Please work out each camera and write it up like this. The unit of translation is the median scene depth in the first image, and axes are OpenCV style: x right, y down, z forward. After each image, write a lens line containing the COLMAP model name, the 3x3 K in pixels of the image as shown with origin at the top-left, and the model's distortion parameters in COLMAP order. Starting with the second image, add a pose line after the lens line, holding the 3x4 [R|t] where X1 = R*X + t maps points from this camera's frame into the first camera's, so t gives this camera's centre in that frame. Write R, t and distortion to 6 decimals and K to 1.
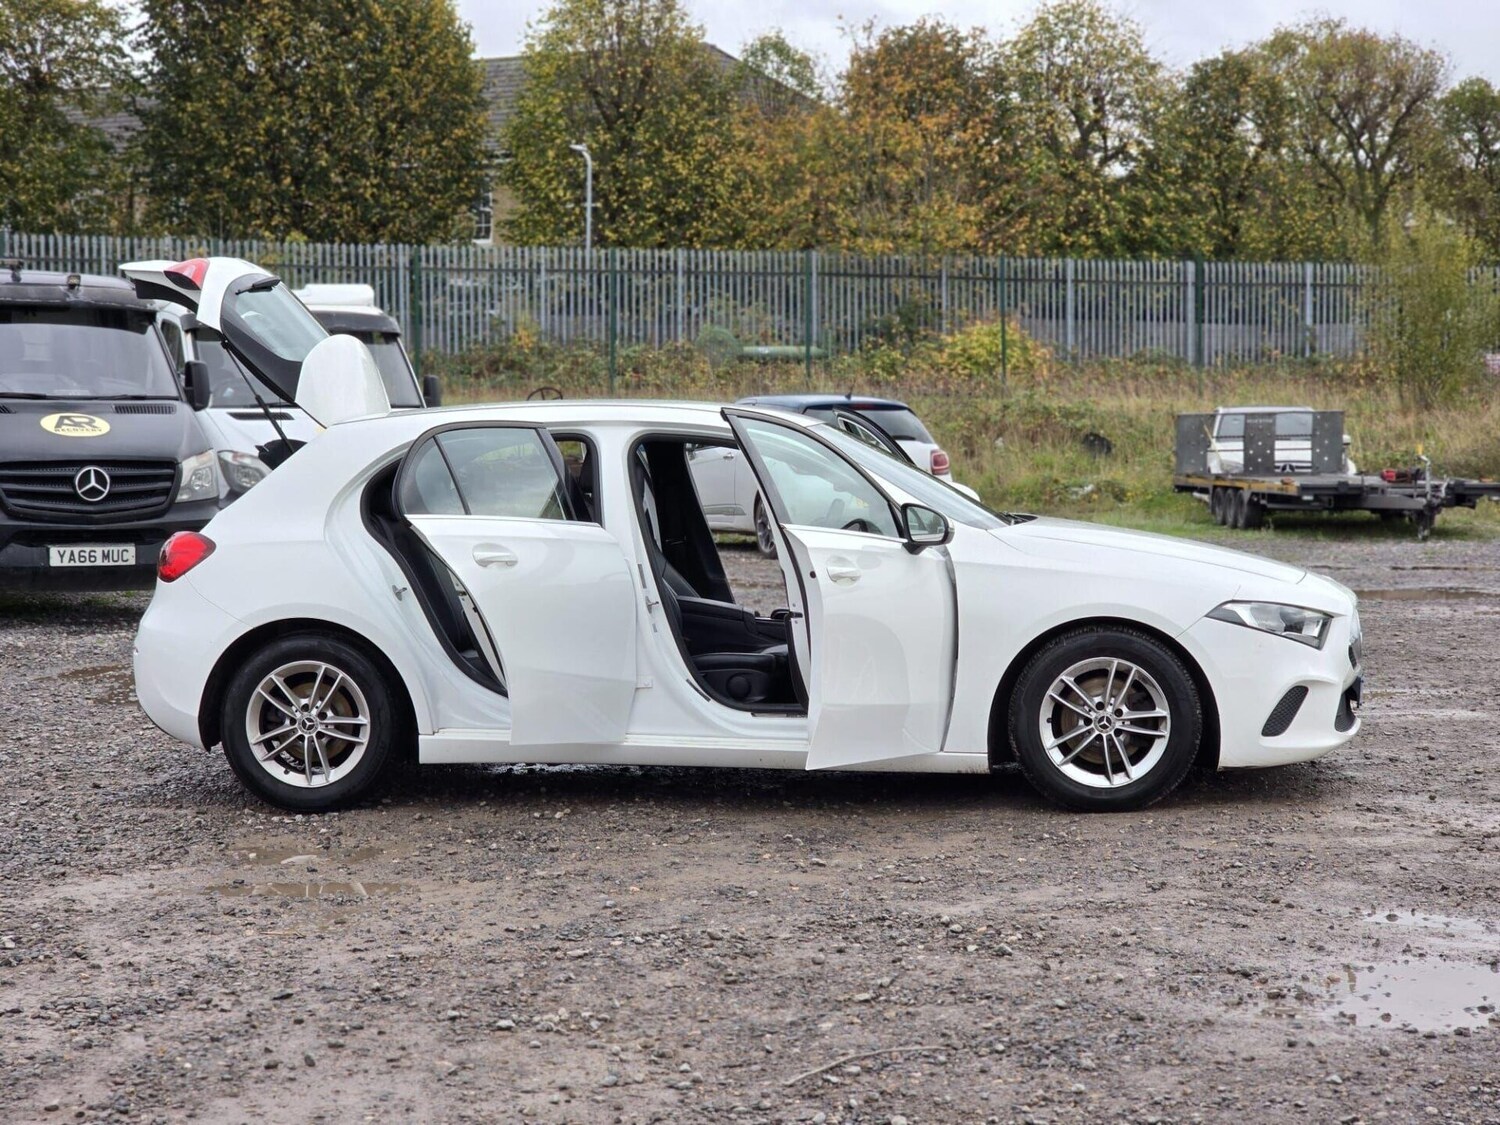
lens RADIAL K [[2715.1, 0, 750.0], [0, 2715.1, 562.5], [0, 0, 1]] dist [-0.089624, 0.953803]
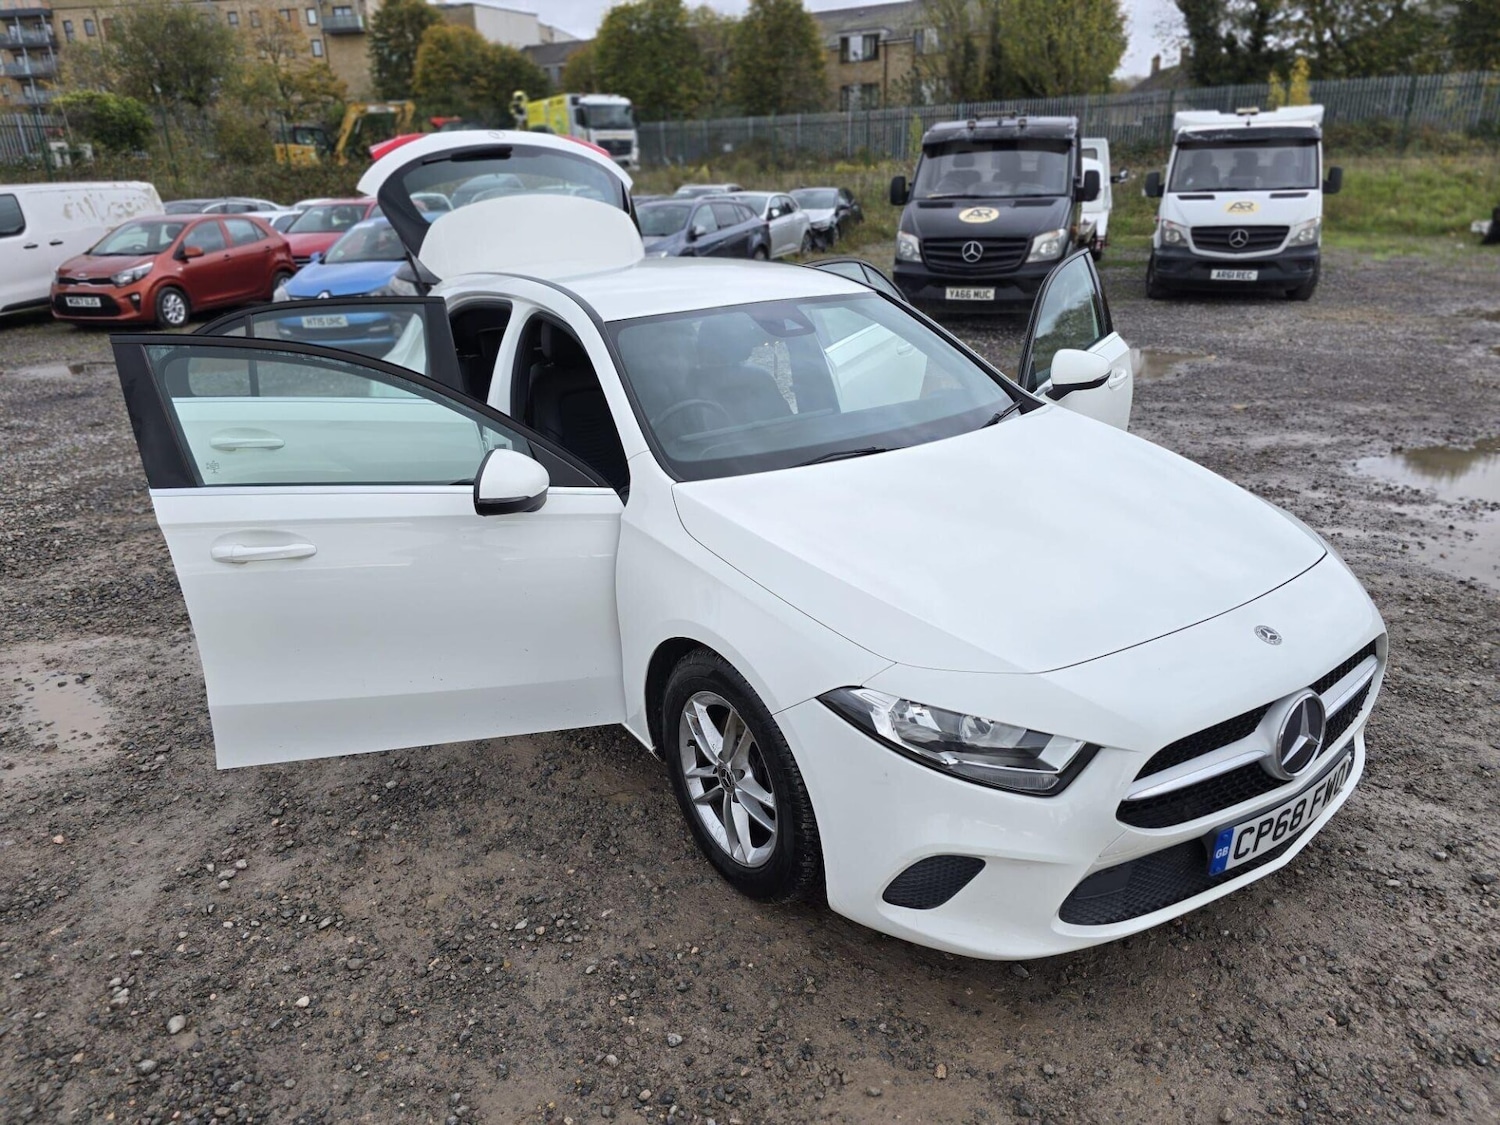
lens RADIAL K [[982.9, 0, 750.0], [0, 982.9, 562.5], [0, 0, 1]] dist [0.035876, -0.022113]
pose [[0.674294, 0.248791, -0.695292, 0.296011], [-0.016765, 0.946454, 0.322403, -0.079485], [0.738273, -0.205738, 0.642359, 0.816831]]
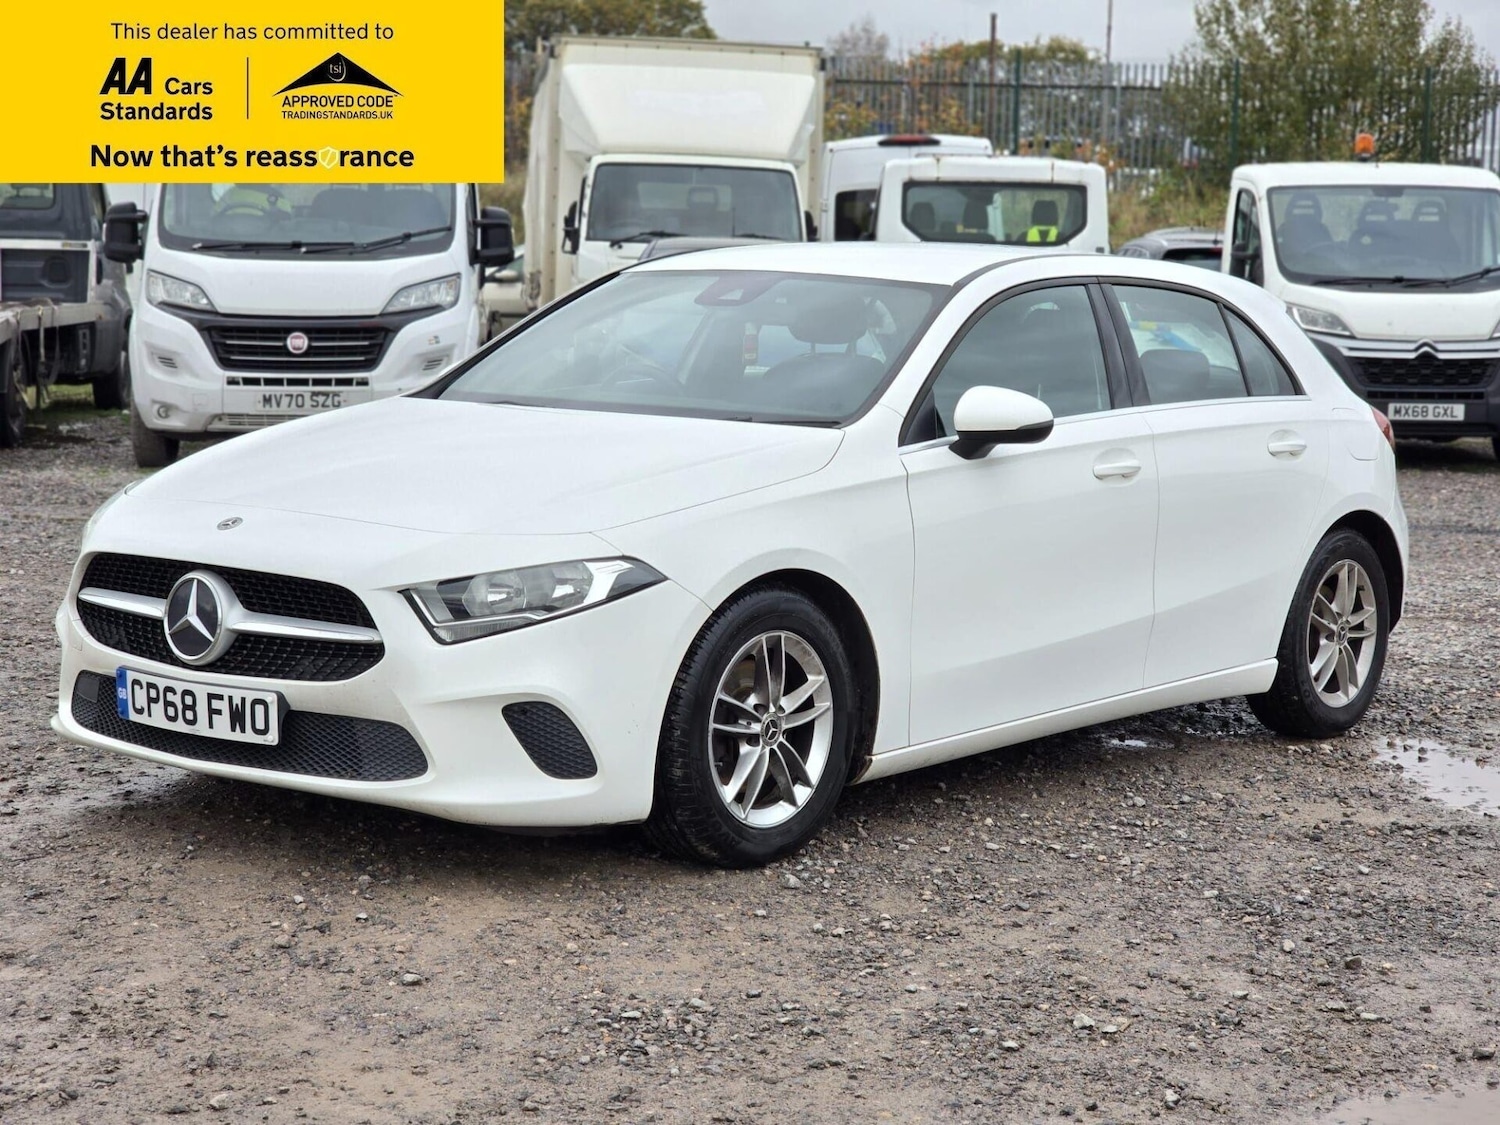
lens RADIAL K [[2773.7, 0, 752.4], [0, 2773.7, 489.1], [0, 0, 1]] dist [-0.359670, 3.596506]
pose [[-0.481360, 0.064418, -0.874153, 0.716248], [-0.075468, 0.990546, 0.114552, -0.083001], [0.873268, 0.121112, -0.471948, 1.443270]]
